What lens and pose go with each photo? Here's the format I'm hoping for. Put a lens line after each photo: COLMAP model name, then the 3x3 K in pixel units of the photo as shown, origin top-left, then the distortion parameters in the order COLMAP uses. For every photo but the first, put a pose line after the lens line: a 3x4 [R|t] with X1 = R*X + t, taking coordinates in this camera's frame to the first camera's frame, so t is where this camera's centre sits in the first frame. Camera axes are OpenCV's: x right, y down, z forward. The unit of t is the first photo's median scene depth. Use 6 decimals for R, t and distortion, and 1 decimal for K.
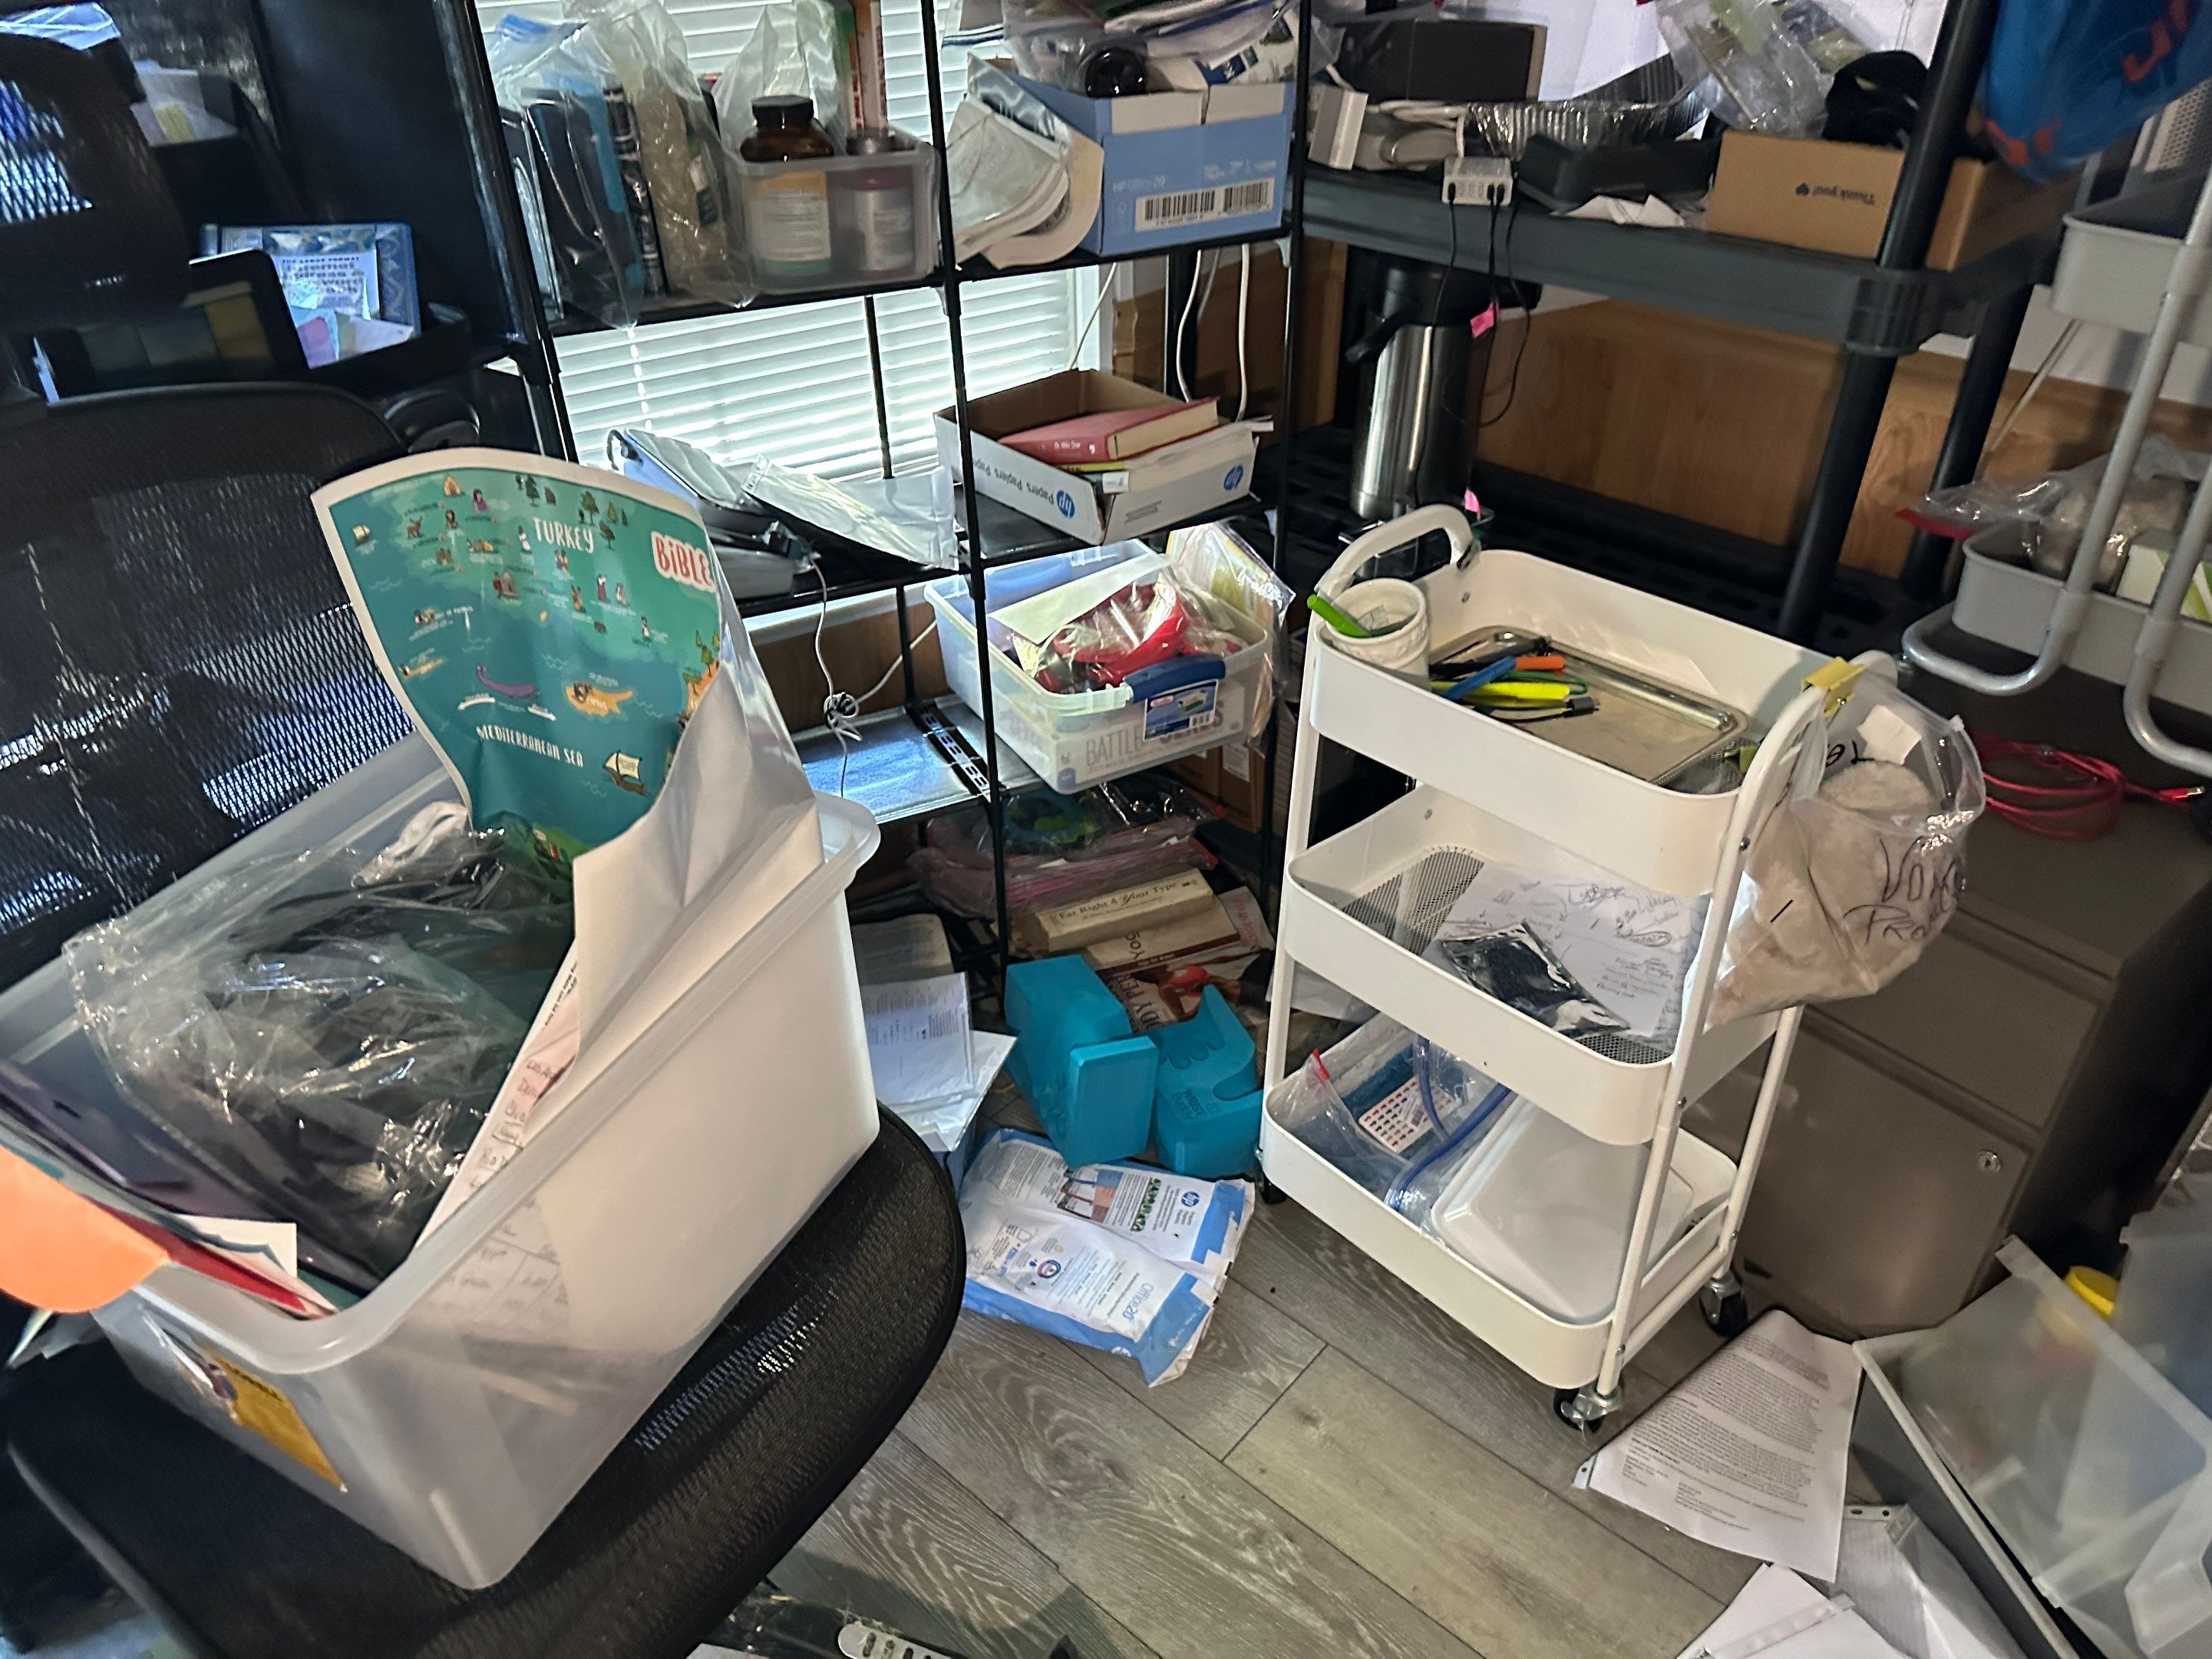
lens RADIAL K [[1530.7, 0, 1106.0], [0, 1530.7, 829.5], [0, 0, 1]] dist [0.175005, -0.329759]
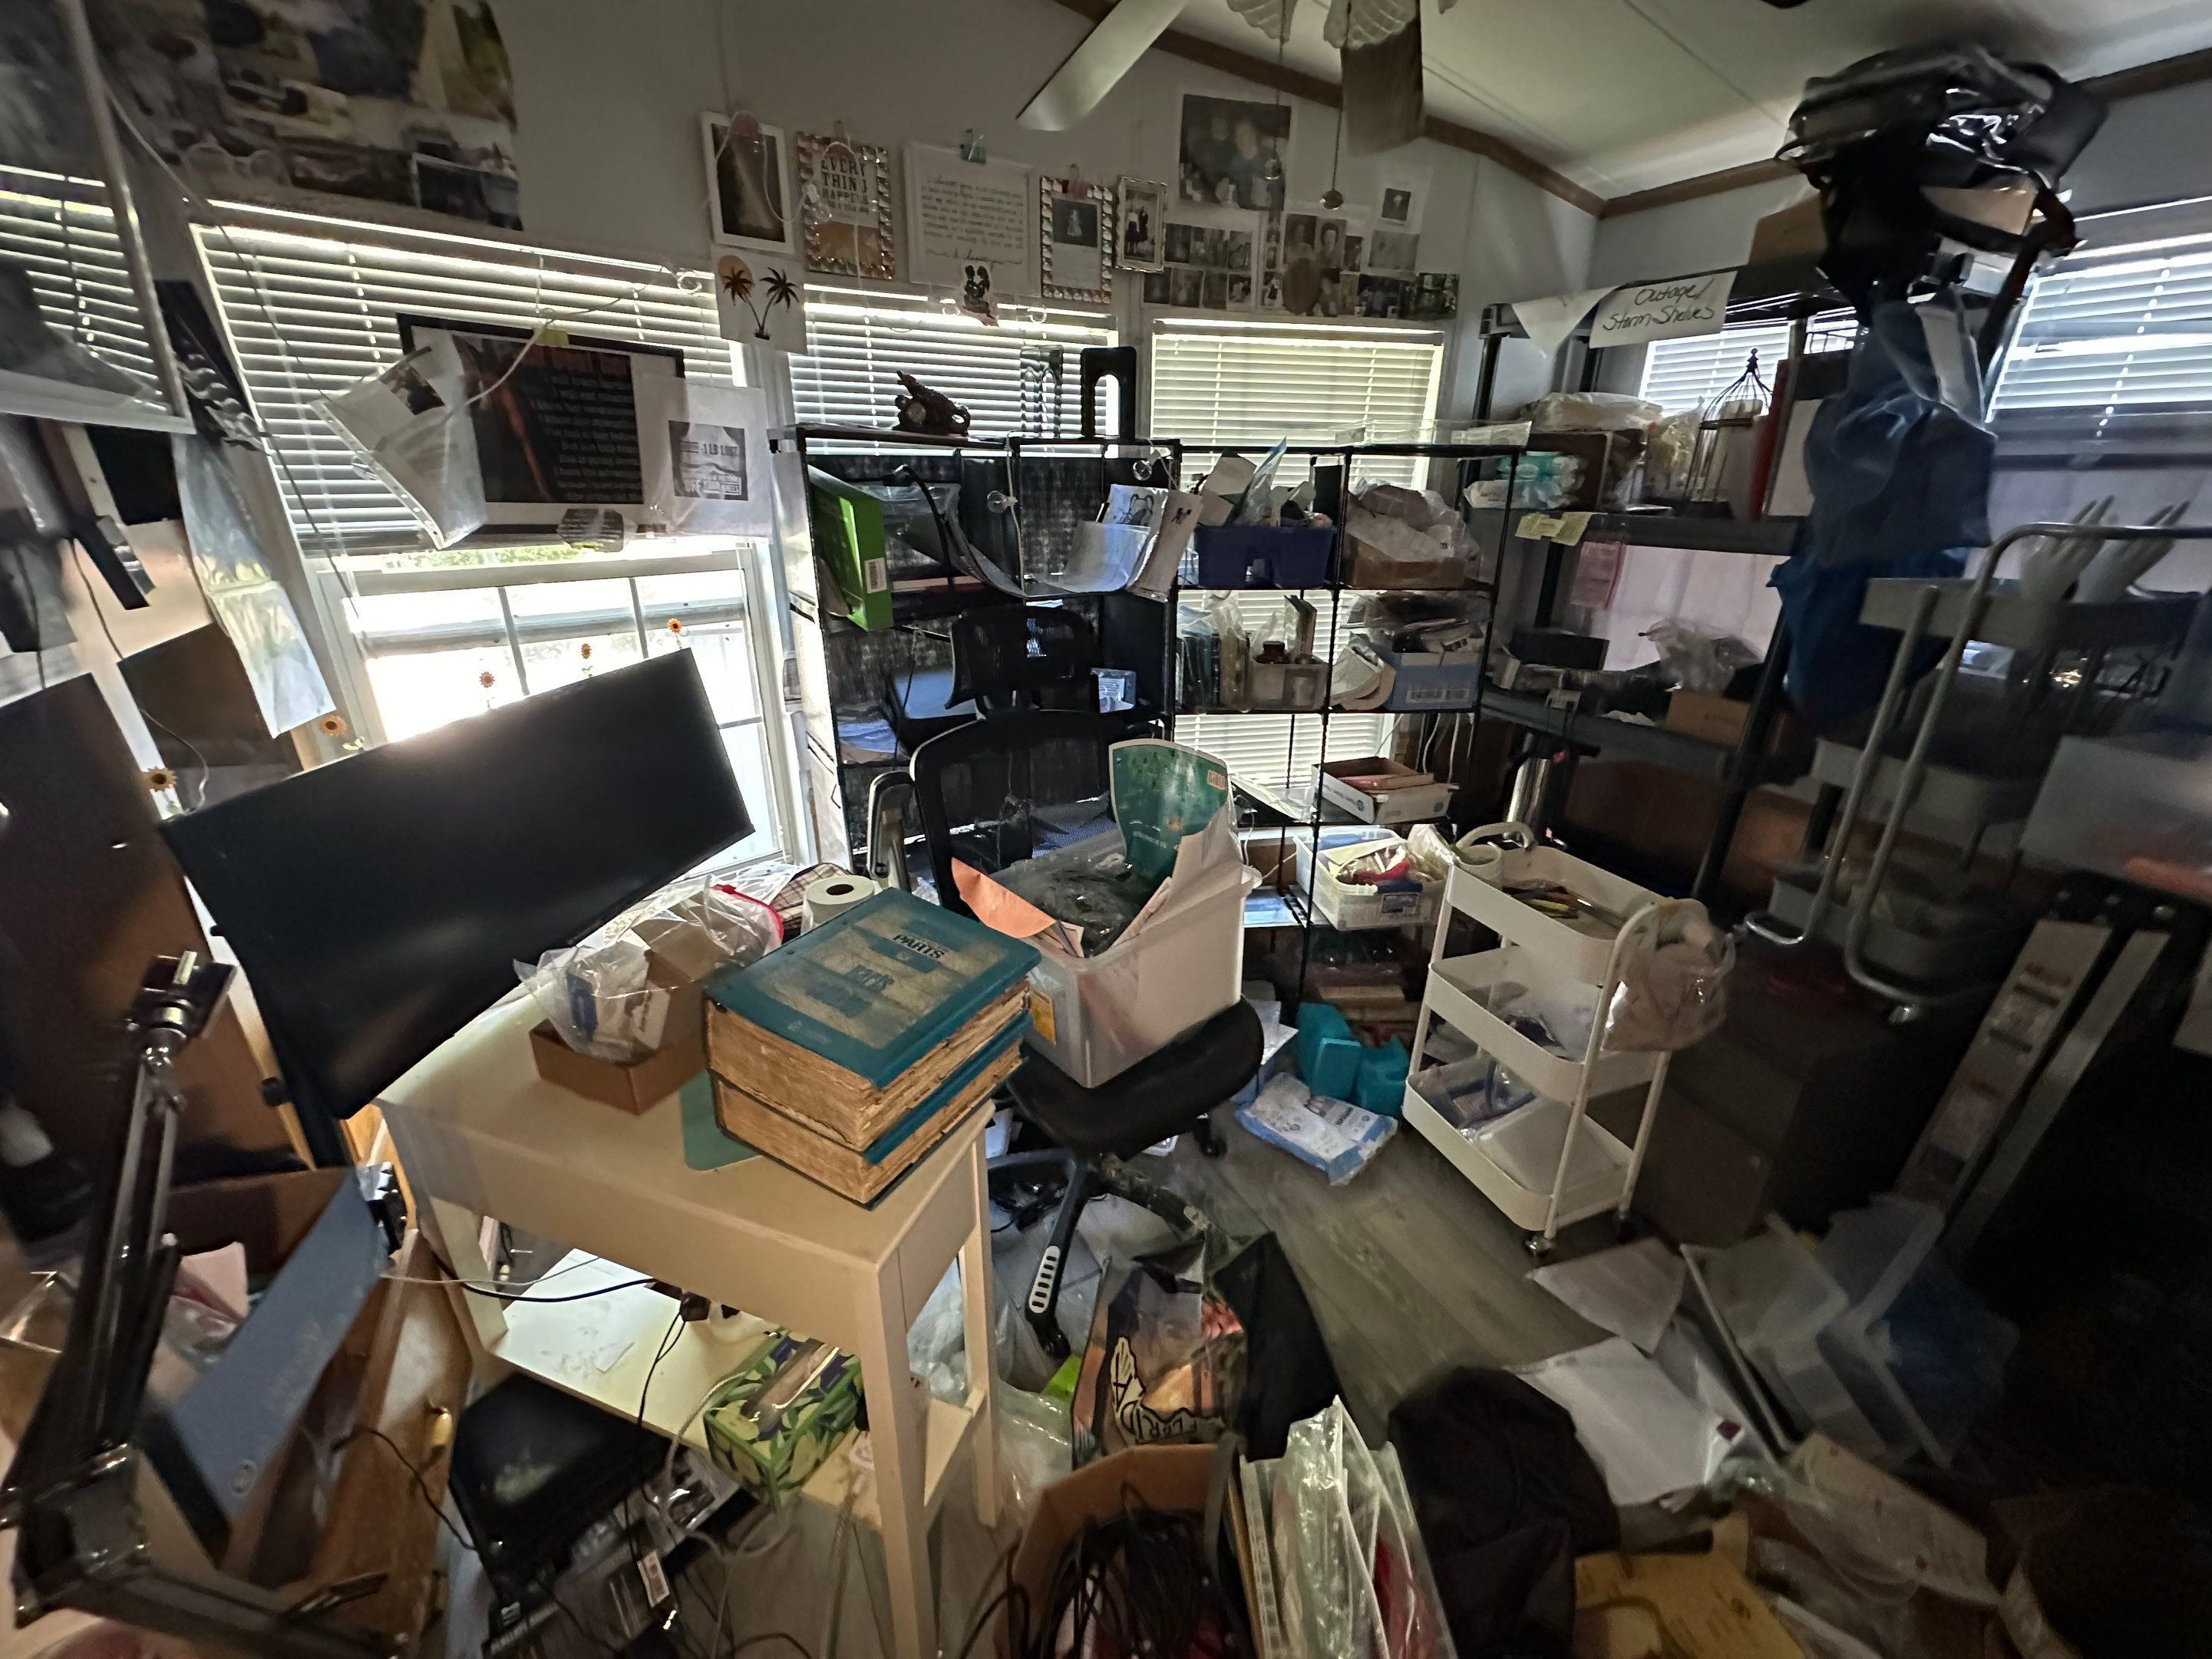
lens RADIAL K [[876.1, 0, 1112.2], [0, 876.1, 823.6], [0, 0, 1]] dist [-0.002576, 0.000001]
pose [[0.933486, 0.150804, -0.325366, 0.060648], [-0.219216, 0.957992, -0.184918, 0.148315], [0.283811, 0.243944, 0.927331, -0.345804]]
